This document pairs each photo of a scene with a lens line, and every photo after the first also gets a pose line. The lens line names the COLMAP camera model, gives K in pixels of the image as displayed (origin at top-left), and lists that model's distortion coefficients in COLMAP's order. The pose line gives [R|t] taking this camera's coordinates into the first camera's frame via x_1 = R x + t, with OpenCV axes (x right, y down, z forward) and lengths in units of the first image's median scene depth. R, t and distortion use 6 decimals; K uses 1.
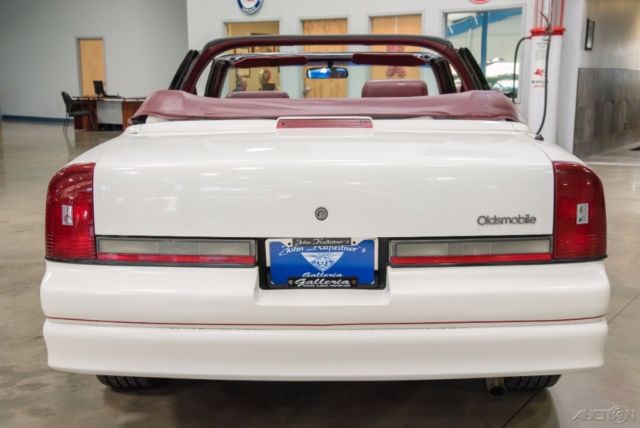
lens RADIAL K [[813.5, 0, 320.0], [0, 813.5, 214.0], [0, 0, 1]] dist [0.218614, 0.021057]
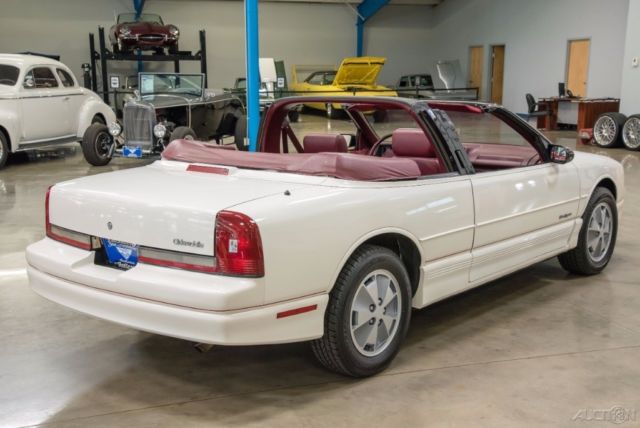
lens RADIAL K [[813.5, 0, 320.0], [0, 813.5, 214.0], [0, 0, 1]] dist [0.218614, 0.021057]
pose [[0.772391, 0.110983, -0.625376, 0.177687], [-0.100262, 0.993575, 0.052494, -0.019969], [0.627184, 0.022155, 0.778556, -0.011803]]
